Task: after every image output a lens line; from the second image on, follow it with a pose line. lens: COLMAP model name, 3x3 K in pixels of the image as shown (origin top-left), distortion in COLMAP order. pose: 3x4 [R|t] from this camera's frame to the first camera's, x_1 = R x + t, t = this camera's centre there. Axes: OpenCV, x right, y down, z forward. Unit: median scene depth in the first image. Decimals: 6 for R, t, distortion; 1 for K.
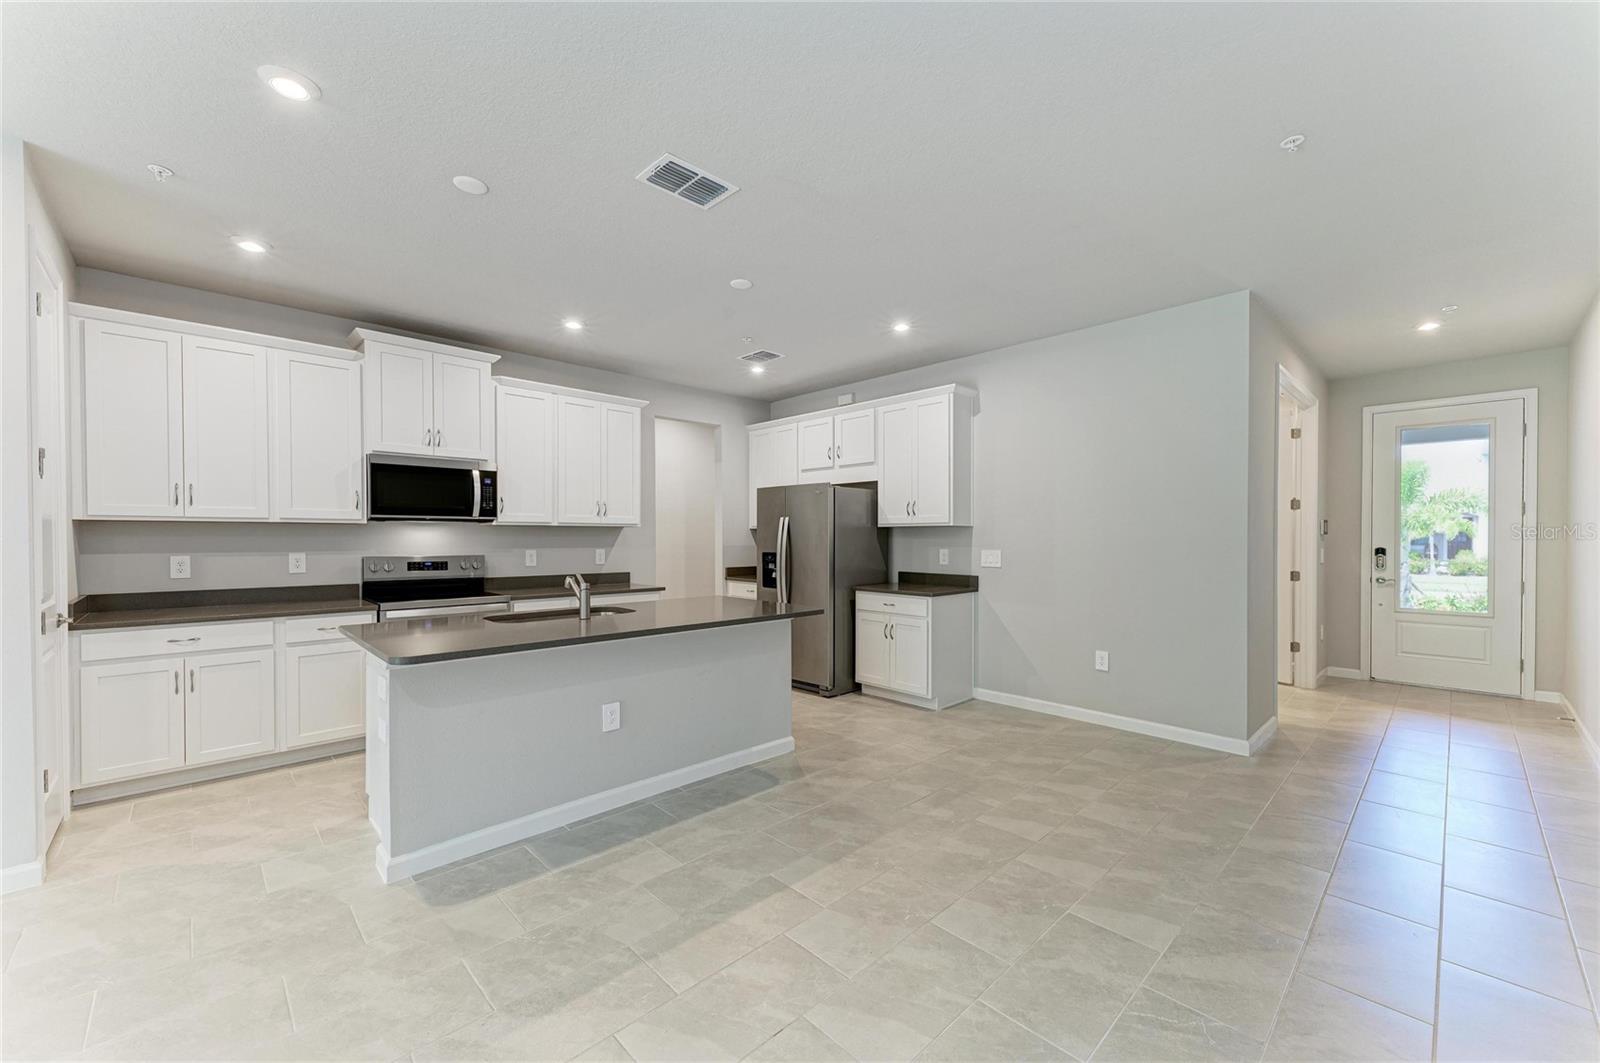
lens RADIAL K [[623.8, 0, 815.5], [0, 623.8, 541.2], [0, 0, 1]] dist [0.024371, -0.007122]
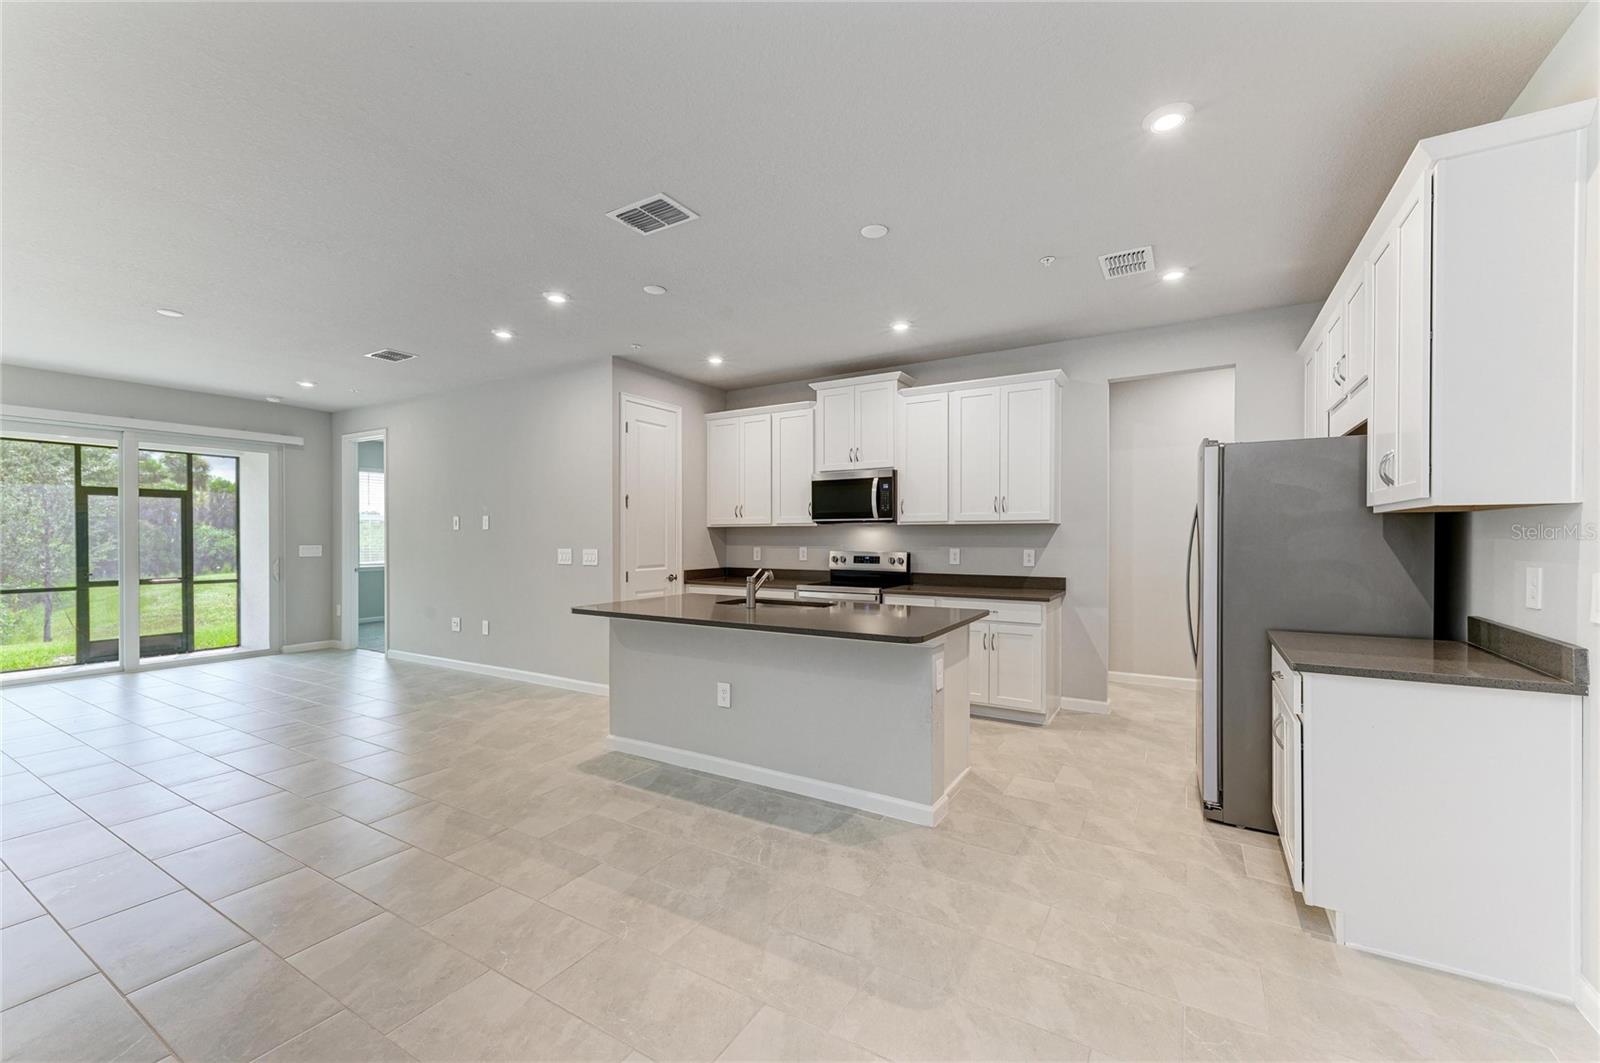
lens RADIAL K [[646.9, 0, 812.1], [0, 646.9, 537.8], [0, 0, 1]] dist [0.010890, -0.000086]
pose [[0.251116, 0.002032, -0.967955, 0.565004], [-0.005698, 0.999984, 0.000621, -0.002911], [0.967940, 0.005359, 0.251123, 0.574460]]
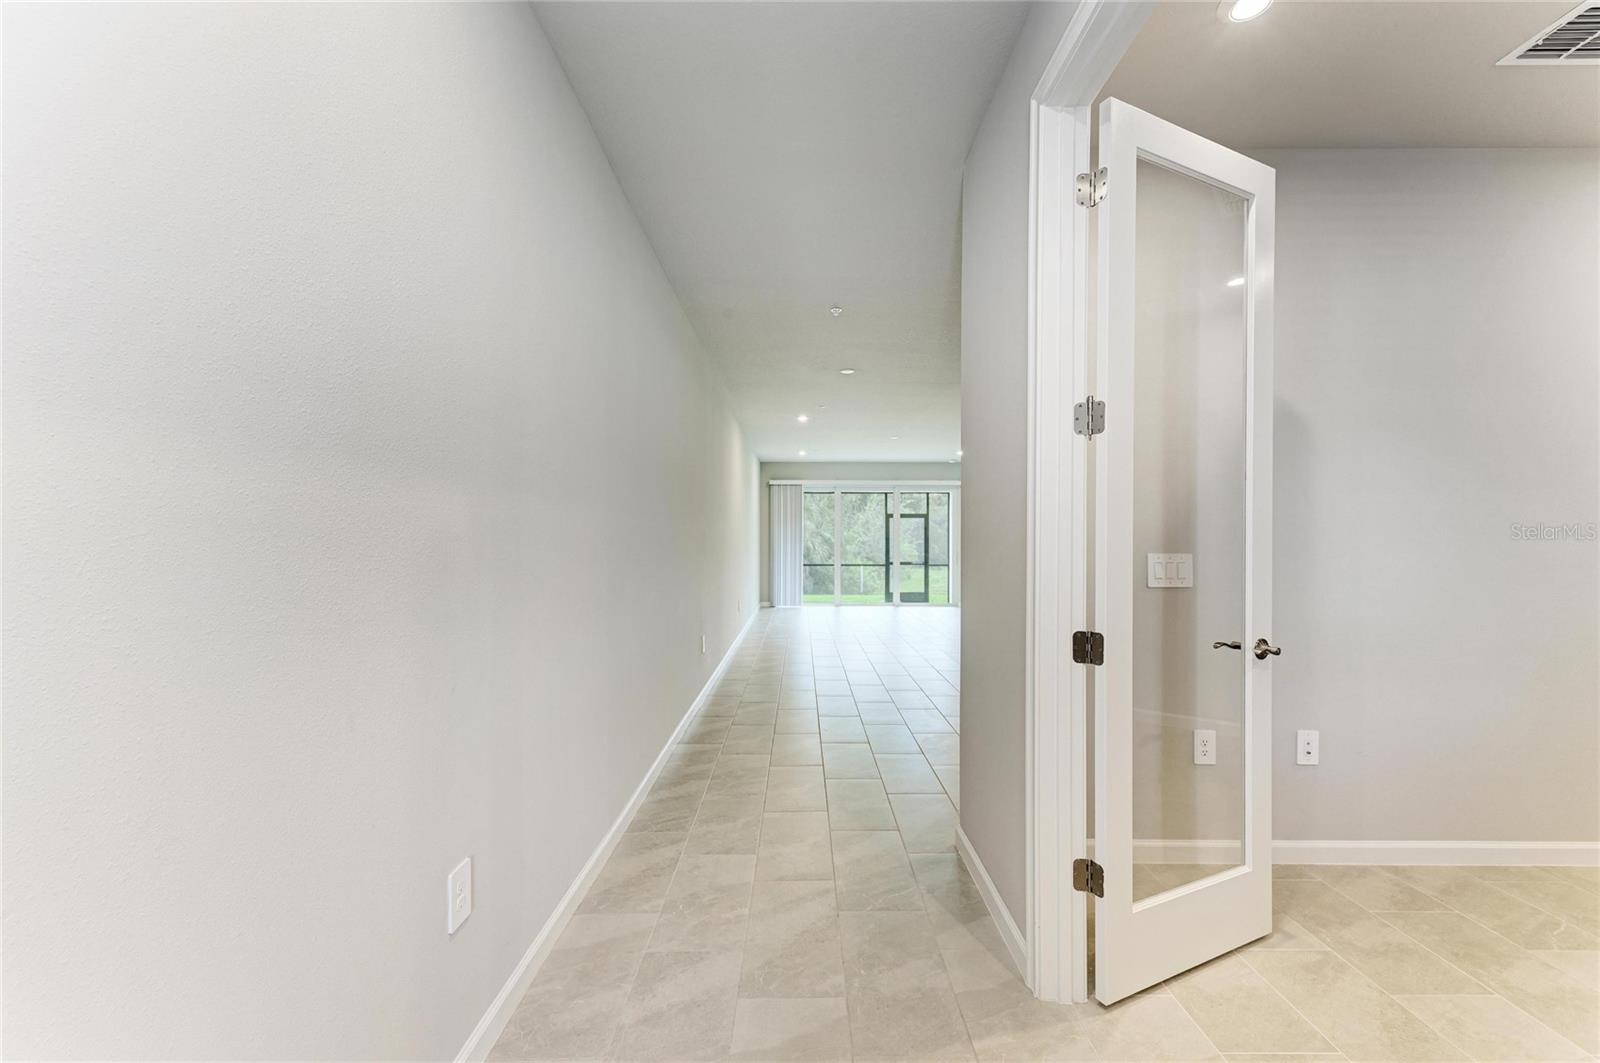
lens RADIAL K [[632.1, 0, 809.6], [0, 632.1, 540.7], [0, 0, 1]] dist [0.012330, -0.000070]
pose [[-0.690999, -0.004828, -0.722839, 1.082863], [-0.011377, 0.999926, 0.004197, 0.005500], [0.722766, 0.011124, -0.691003, 1.138463]]
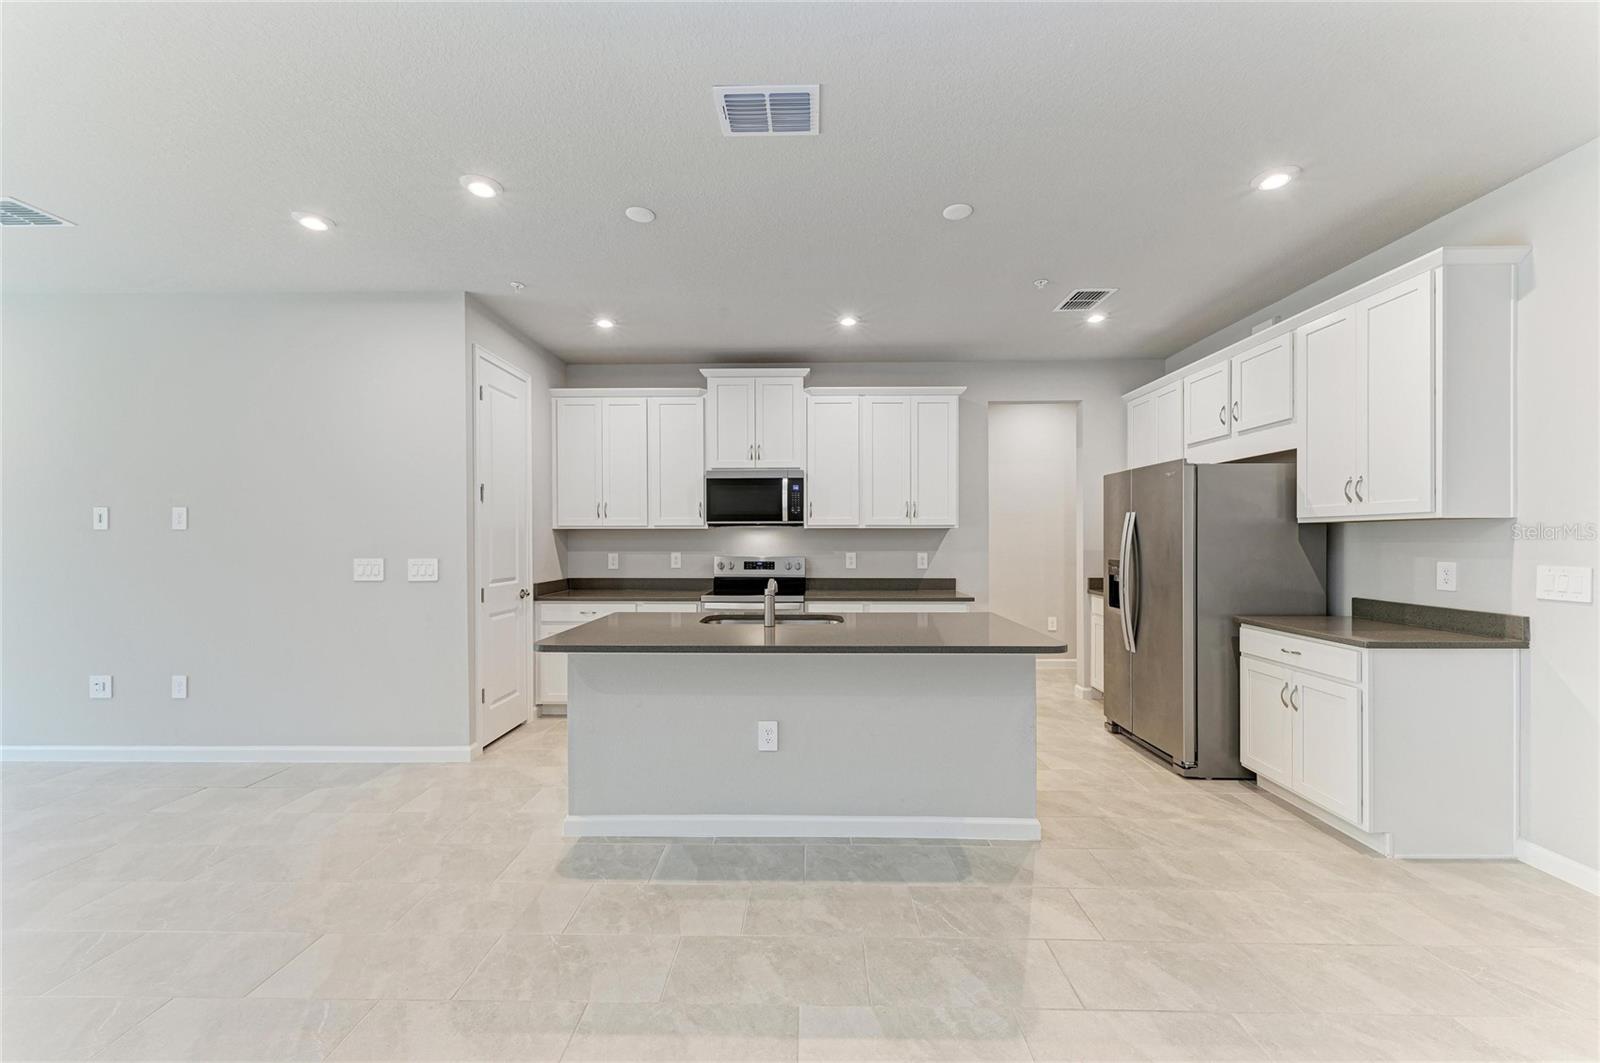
lens RADIAL K [[619.0, 0, 806.0], [0, 619.0, 540.8], [0, 0, 1]] dist [0.010403, -0.000379]
pose [[0.700610, 0.000235, -0.713544, 0.240843], [-0.004071, 0.999985, -0.003668, -0.001352], [0.713533, 0.005475, 0.700600, 0.269878]]
